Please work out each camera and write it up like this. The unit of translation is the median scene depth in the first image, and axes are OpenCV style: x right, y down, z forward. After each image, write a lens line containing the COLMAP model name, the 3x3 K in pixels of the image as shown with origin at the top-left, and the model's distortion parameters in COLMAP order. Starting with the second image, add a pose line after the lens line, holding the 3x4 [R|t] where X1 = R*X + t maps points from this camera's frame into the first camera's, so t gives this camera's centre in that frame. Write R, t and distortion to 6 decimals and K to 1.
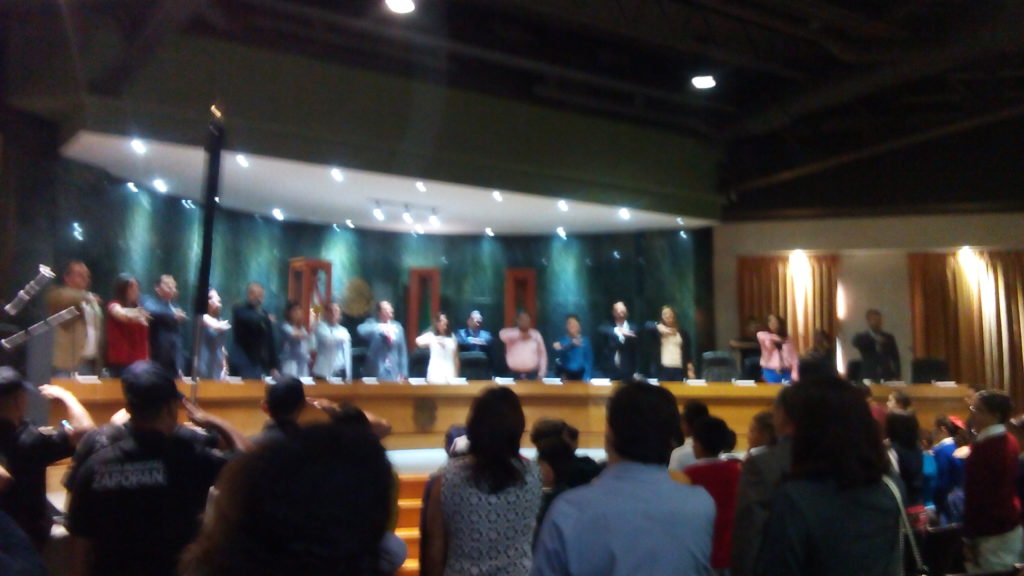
lens RADIAL K [[966.8, 0, 522.8], [0, 966.8, 268.8], [0, 0, 1]] dist [0.001343, 0.000000]
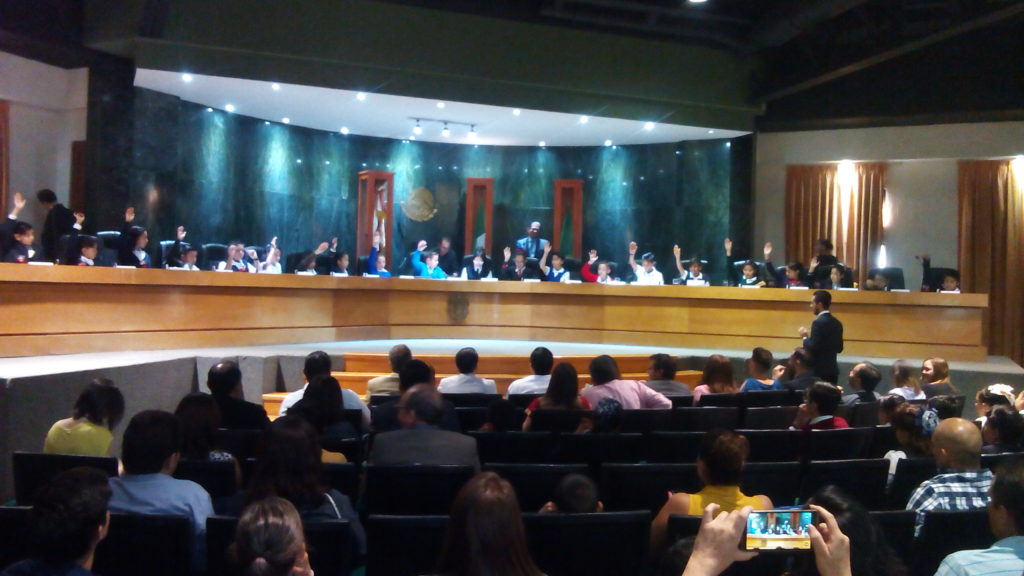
lens RADIAL K [[966.8, 0, 520.4], [0, 966.8, 280.8], [0, 0, 1]] dist [0.001343, 0.000000]
pose [[0.975249, 0.020814, -0.220128, 0.199715], [0.003107, 0.994171, 0.107768, -0.003328], [0.221088, -0.105784, 0.969500, -0.074608]]
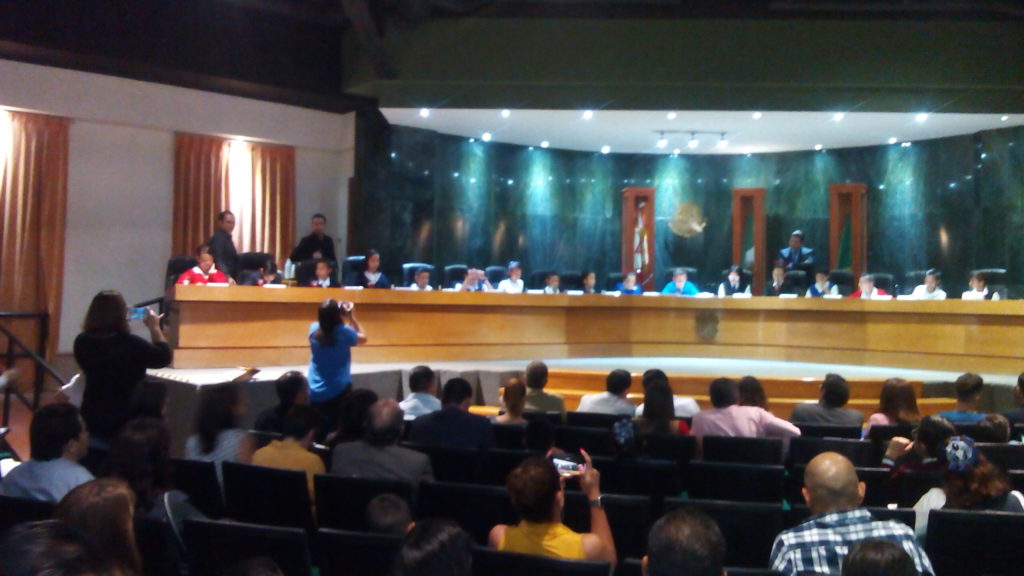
lens RADIAL K [[966.8, 0, 510.1], [0, 966.8, 275.5], [0, 0, 1]] dist [0.001343, 0.000000]
pose [[0.793803, -0.006212, -0.608144, 0.347918], [0.059122, 0.996000, 0.066997, 0.007871], [0.605295, -0.089136, 0.790995, 0.012091]]
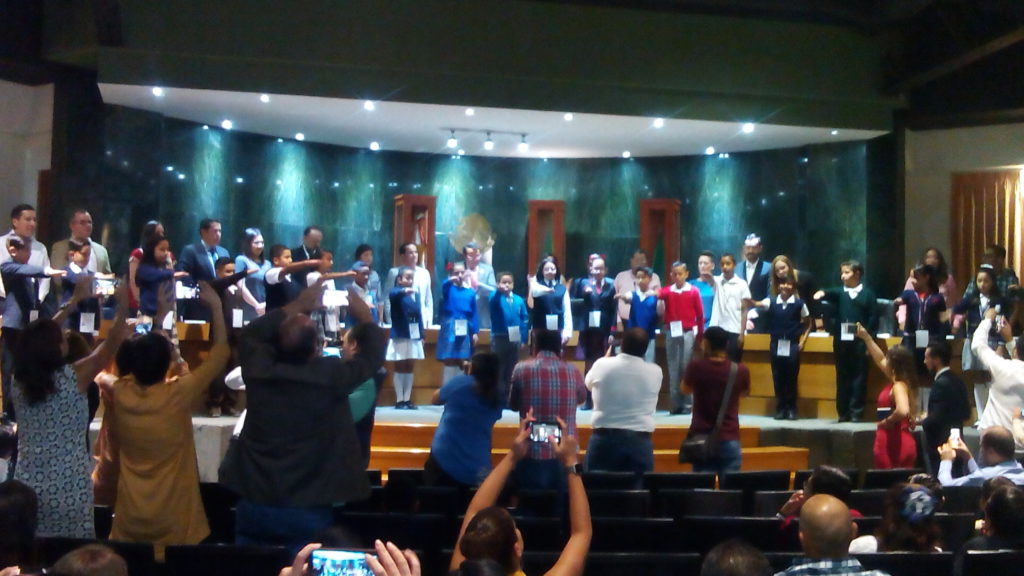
lens RADIAL K [[1275.9, 0, 519.7], [0, 1275.9, 289.9], [0, 0, 1]] dist [0.010401, 0.000000]
pose [[0.927816, 0.000082, -0.373039, 0.321279], [0.029323, 0.996890, 0.073150, -0.005516], [0.371884, -0.078808, 0.924928, -0.077591]]
